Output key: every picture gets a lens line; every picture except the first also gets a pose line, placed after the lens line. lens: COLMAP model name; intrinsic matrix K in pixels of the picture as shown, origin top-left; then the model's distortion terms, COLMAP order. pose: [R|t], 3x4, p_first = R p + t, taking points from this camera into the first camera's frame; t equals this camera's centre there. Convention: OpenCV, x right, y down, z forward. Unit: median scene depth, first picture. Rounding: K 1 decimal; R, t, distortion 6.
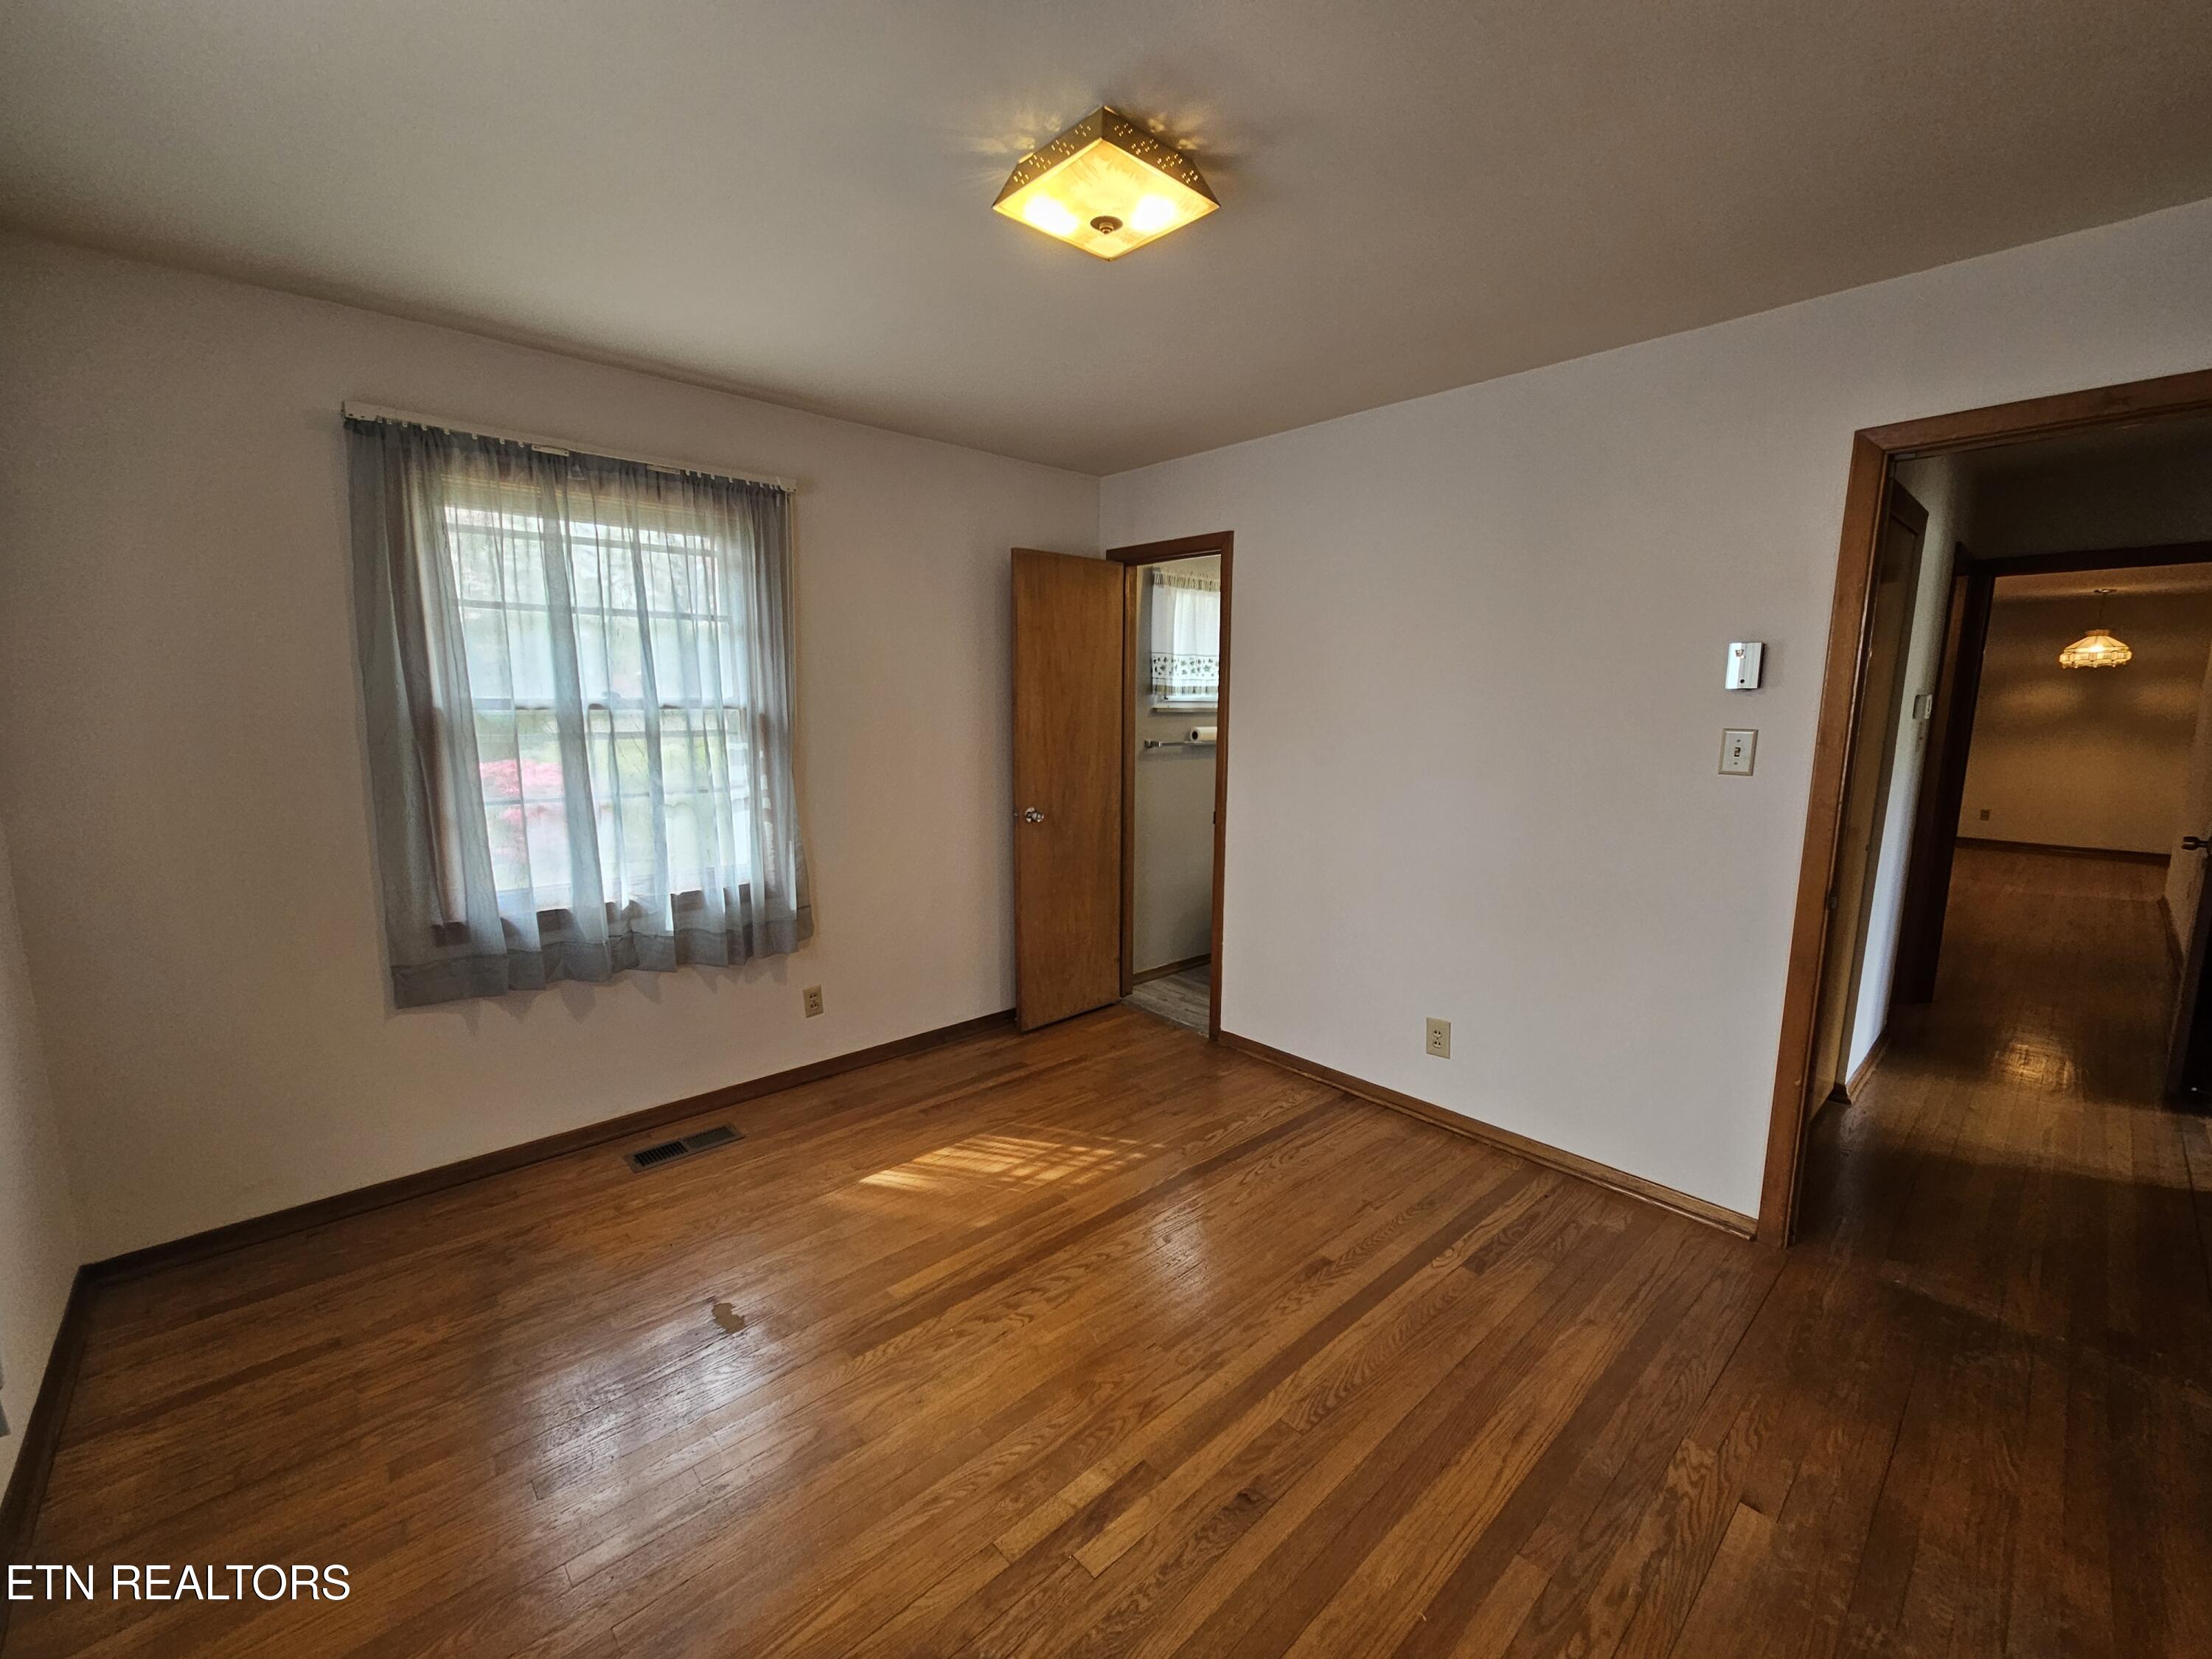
lens RADIAL K [[907.9, 0, 1107.6], [0, 907.9, 839.7], [0, 0, 1]] dist [-0.001188, 0.000937]
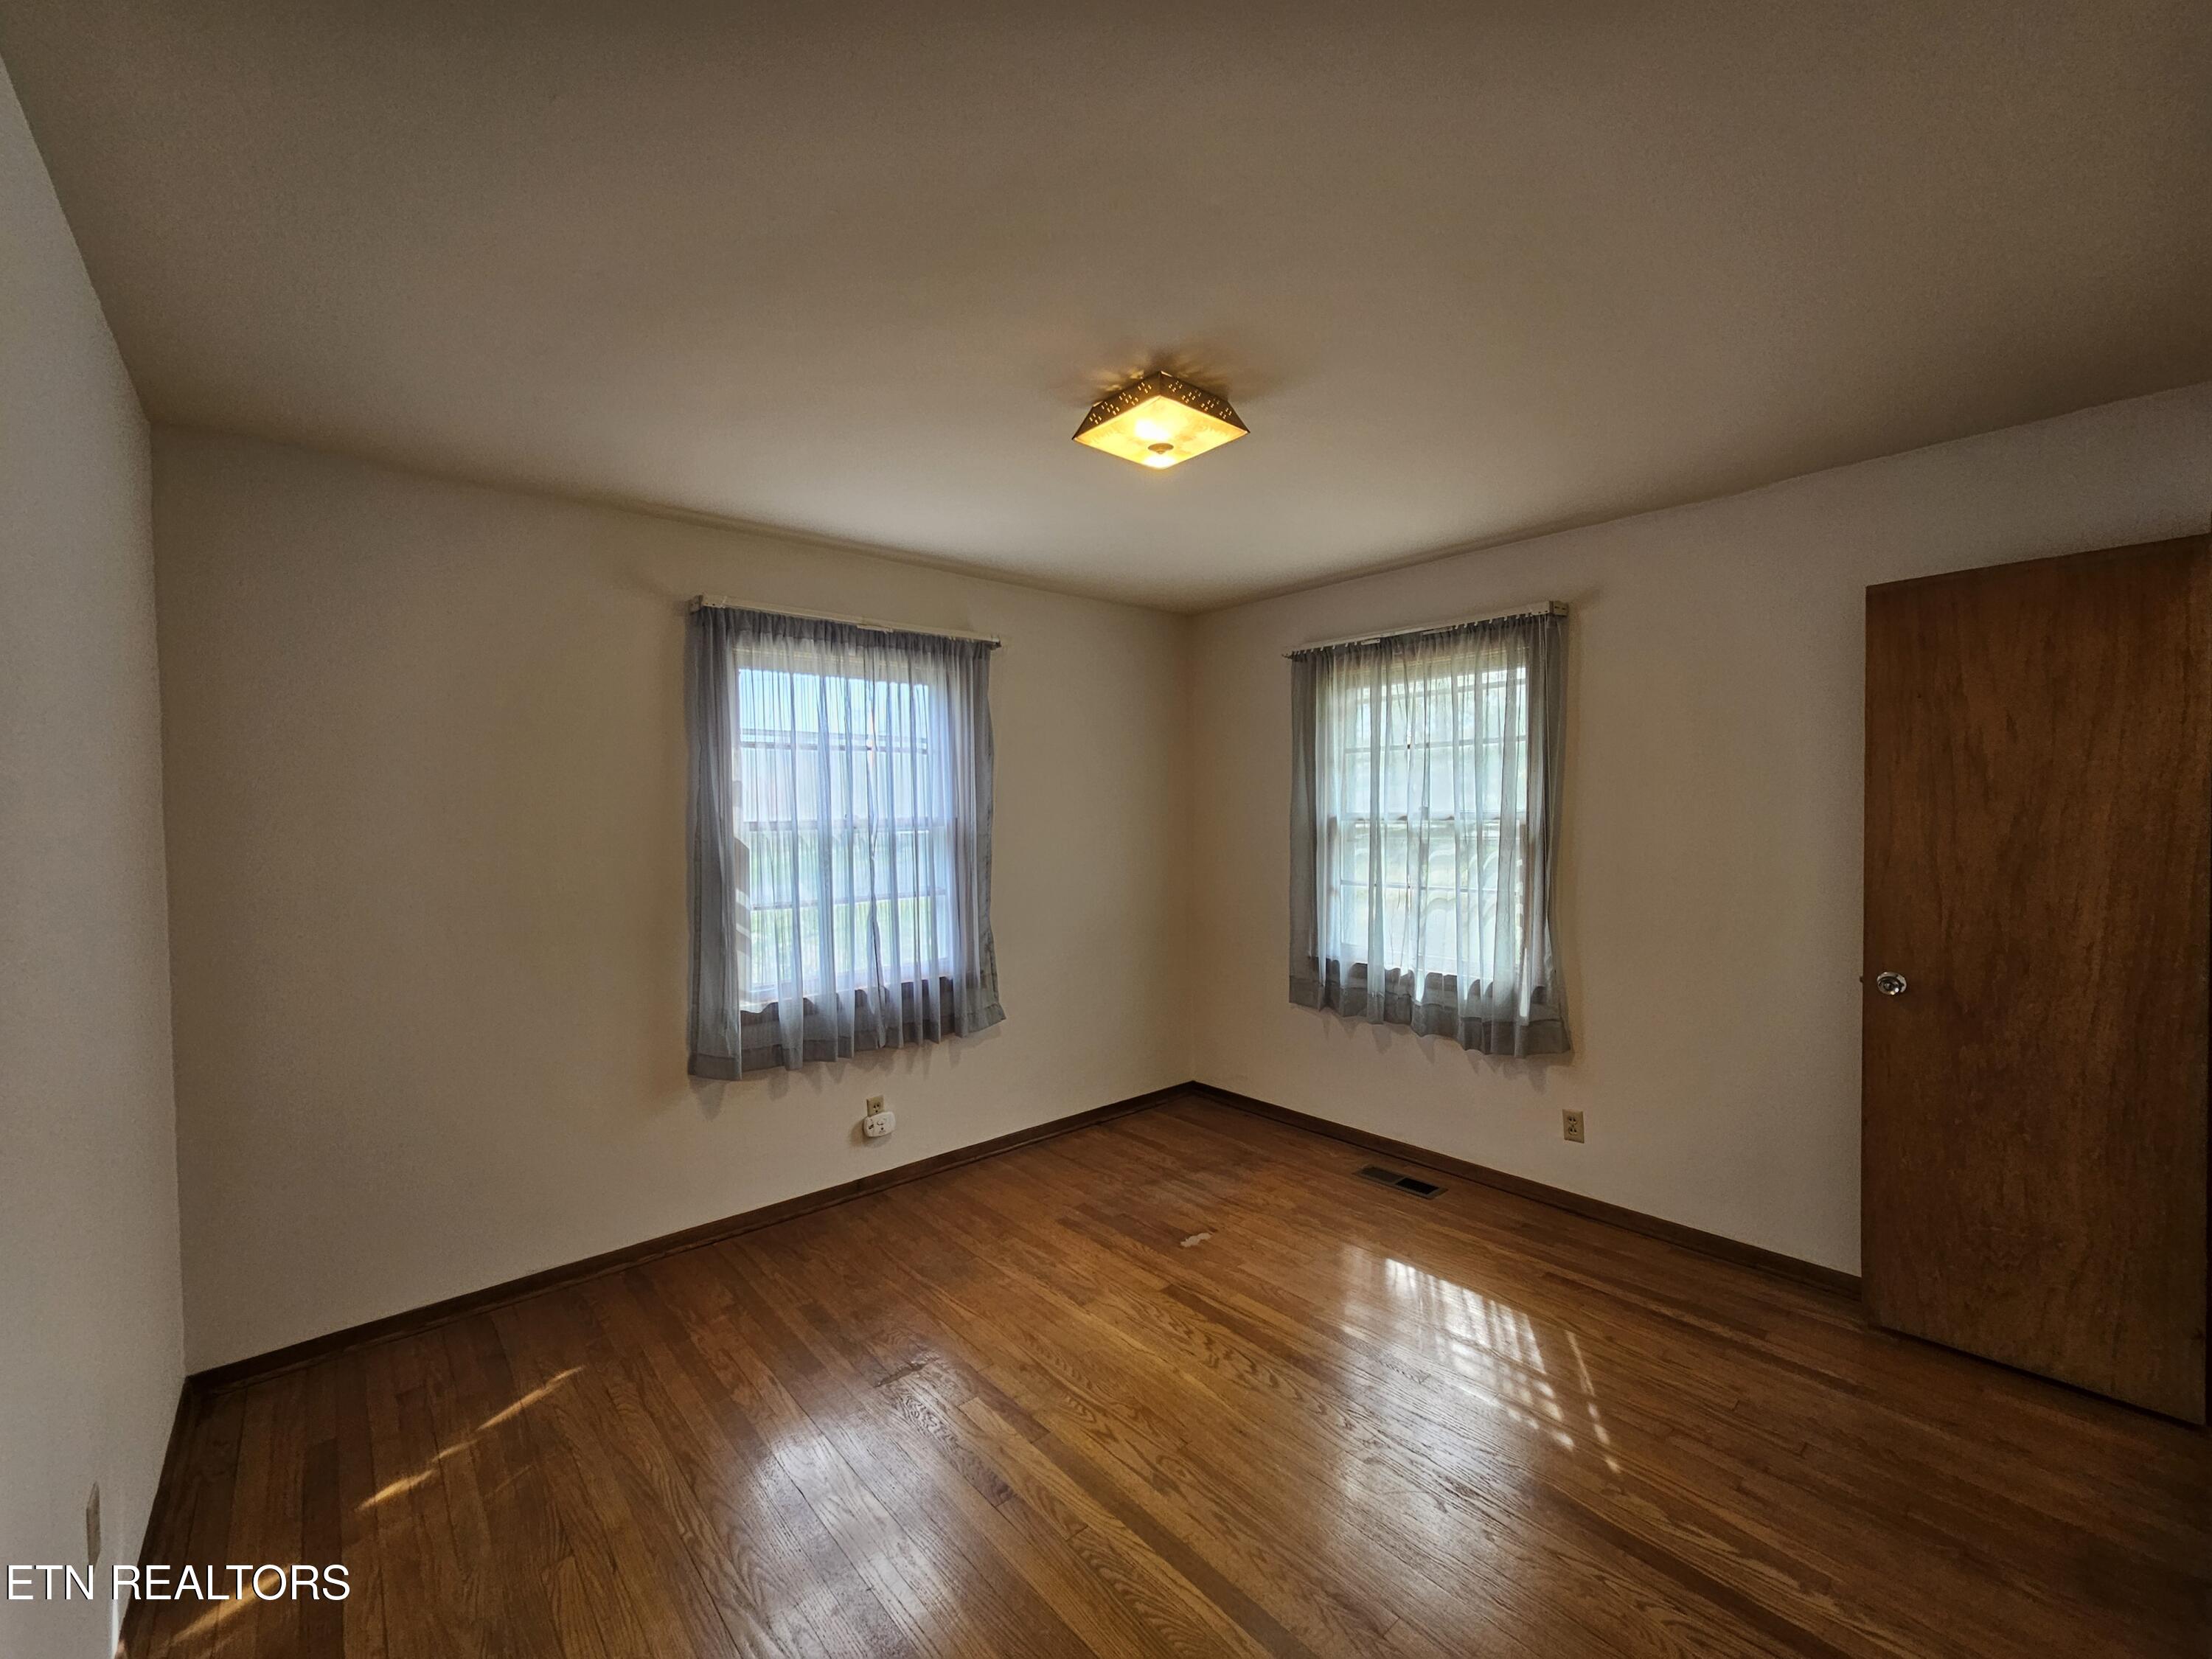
lens RADIAL K [[895.4, 0, 1106.0], [0, 895.4, 829.5], [0, 0, 1]] dist [-0.001479, 0.000130]
pose [[-0.024249, 0.012094, -0.999633, 0.749797], [-0.141232, 0.989857, 0.015402, -0.088699], [0.989679, 0.141554, -0.022295, 0.602303]]
